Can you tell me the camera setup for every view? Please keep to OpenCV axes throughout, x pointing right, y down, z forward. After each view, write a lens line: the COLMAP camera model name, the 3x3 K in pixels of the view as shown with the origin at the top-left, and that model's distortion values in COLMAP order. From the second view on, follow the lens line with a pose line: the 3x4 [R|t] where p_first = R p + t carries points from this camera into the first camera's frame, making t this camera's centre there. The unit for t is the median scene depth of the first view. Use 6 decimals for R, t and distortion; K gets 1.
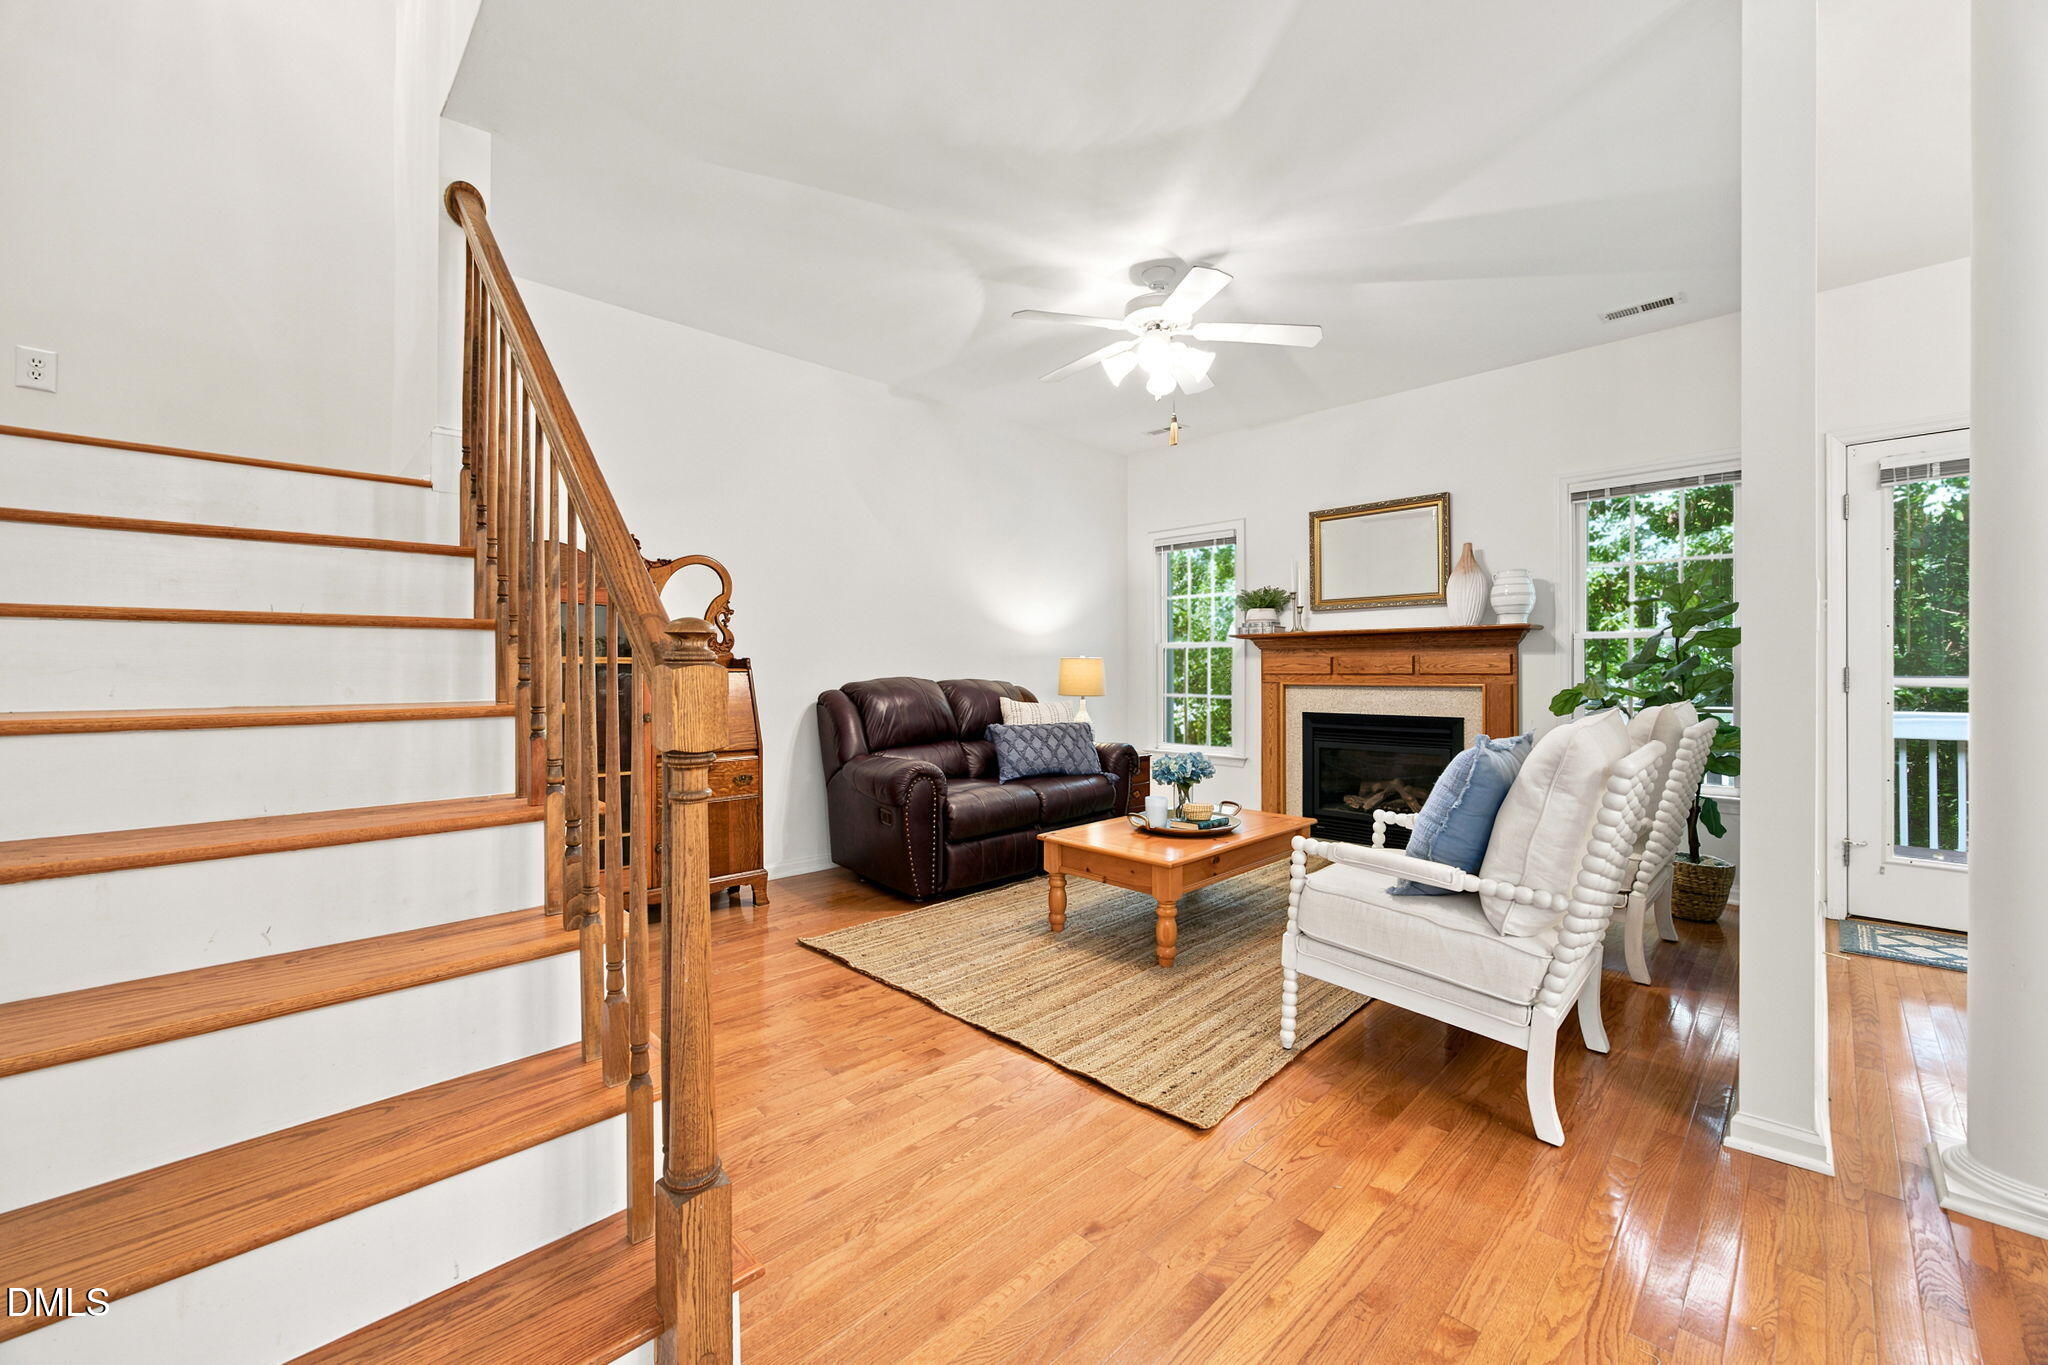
lens RADIAL K [[817.0, 0, 1034.2], [0, 817.0, 673.9], [0, 0, 1]] dist [-0.005853, 0.001058]
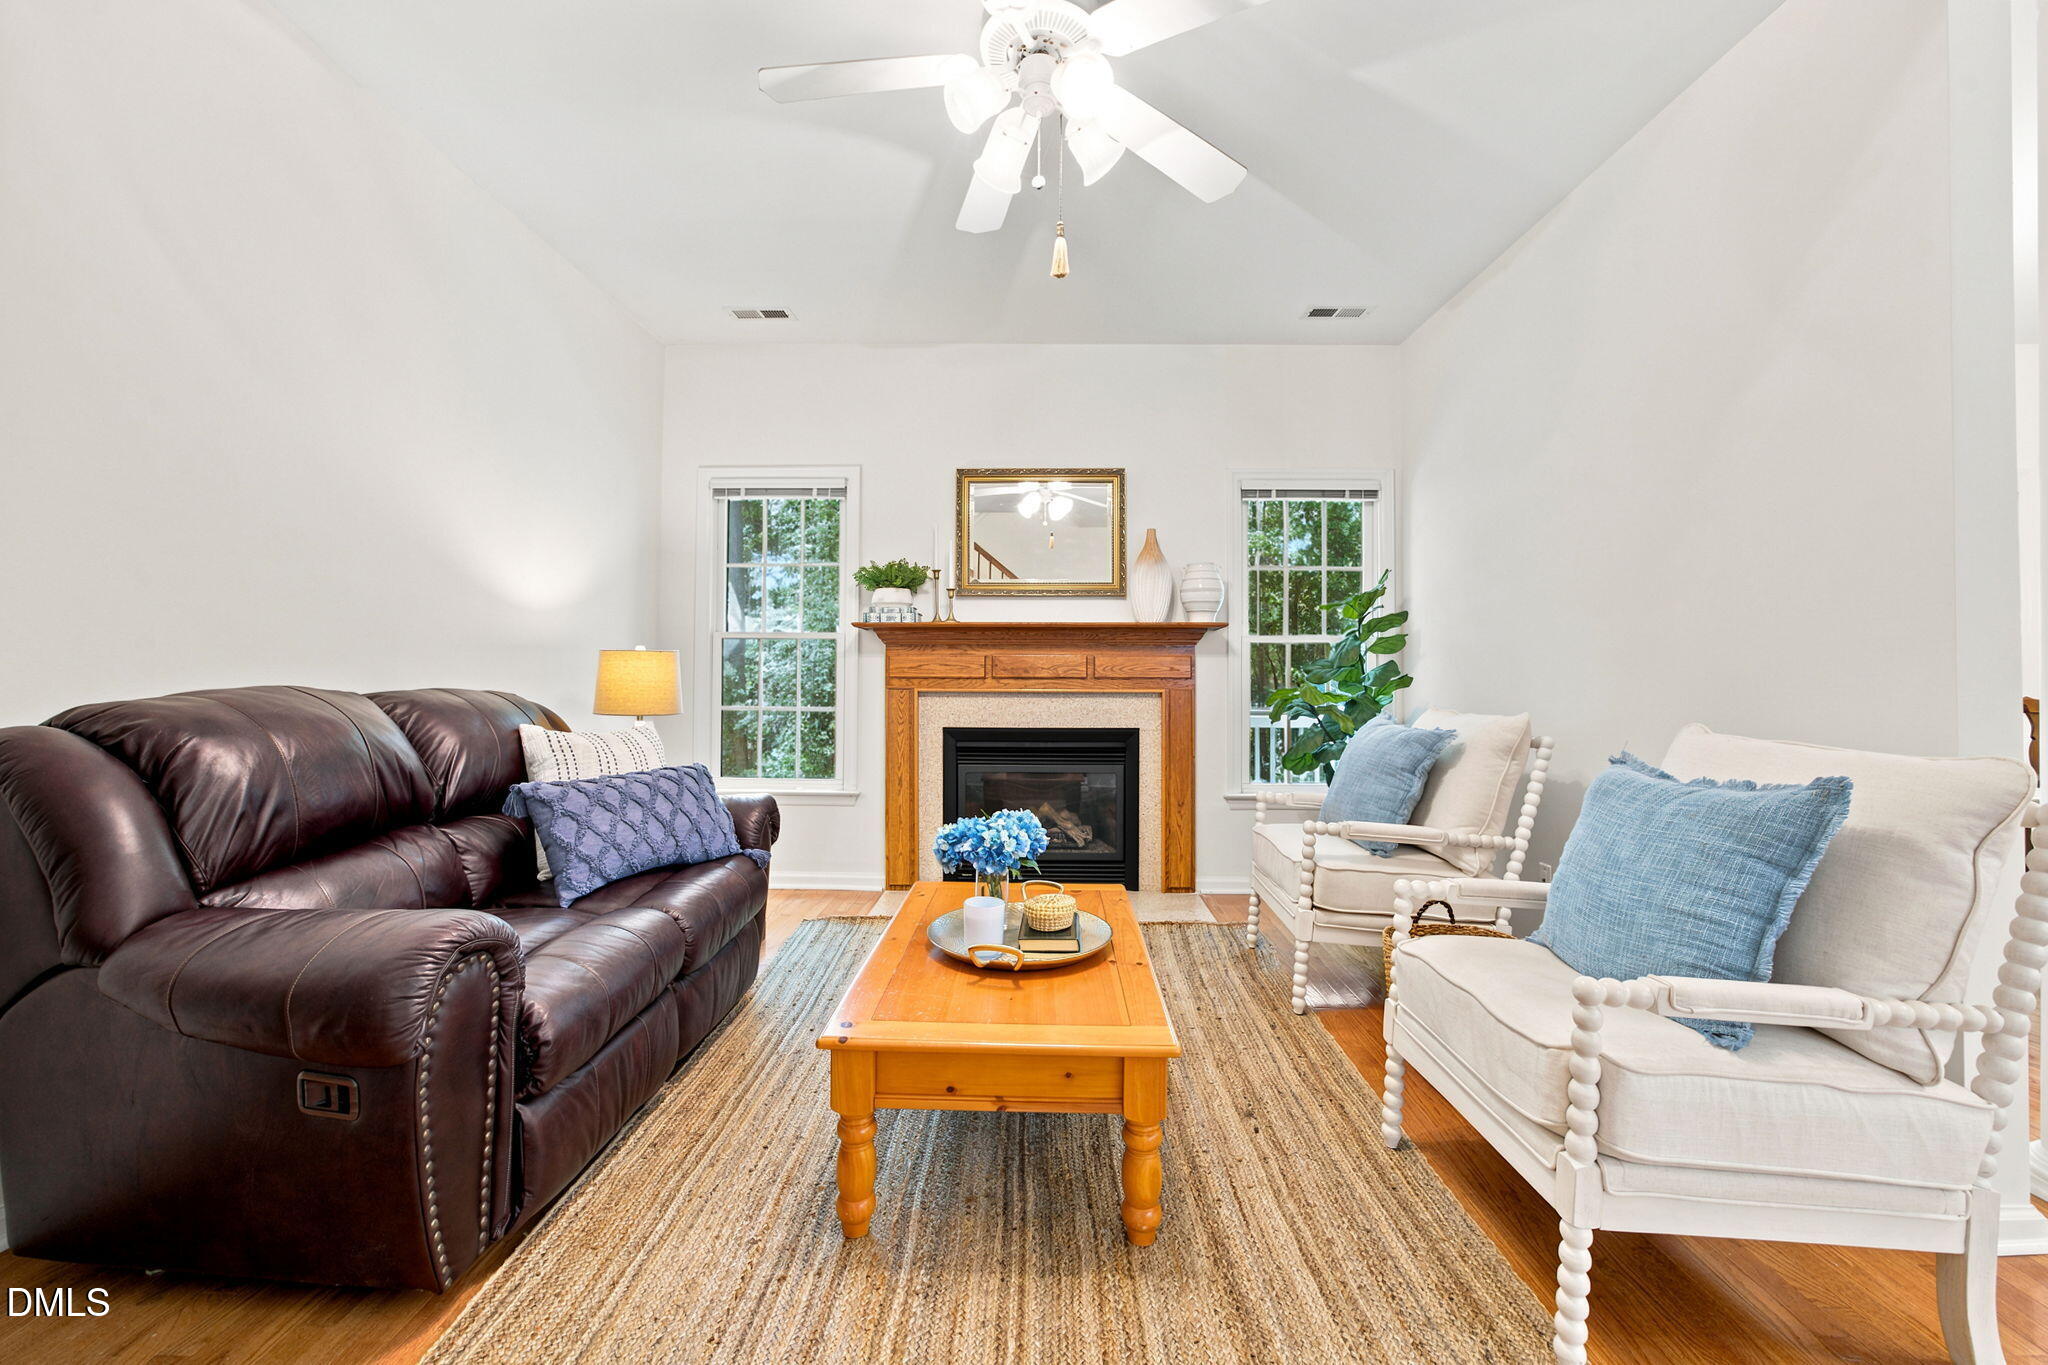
lens RADIAL K [[817.0, 0, 1026.3], [0, 817.0, 657.5], [0, 0, 1]] dist [-0.005853, 0.001058]
pose [[0.717738, 0.017329, 0.696098, -0.172862], [-0.002787, 0.999754, -0.022016, -0.001930], [-0.696308, 0.013862, 0.717610, 0.447662]]
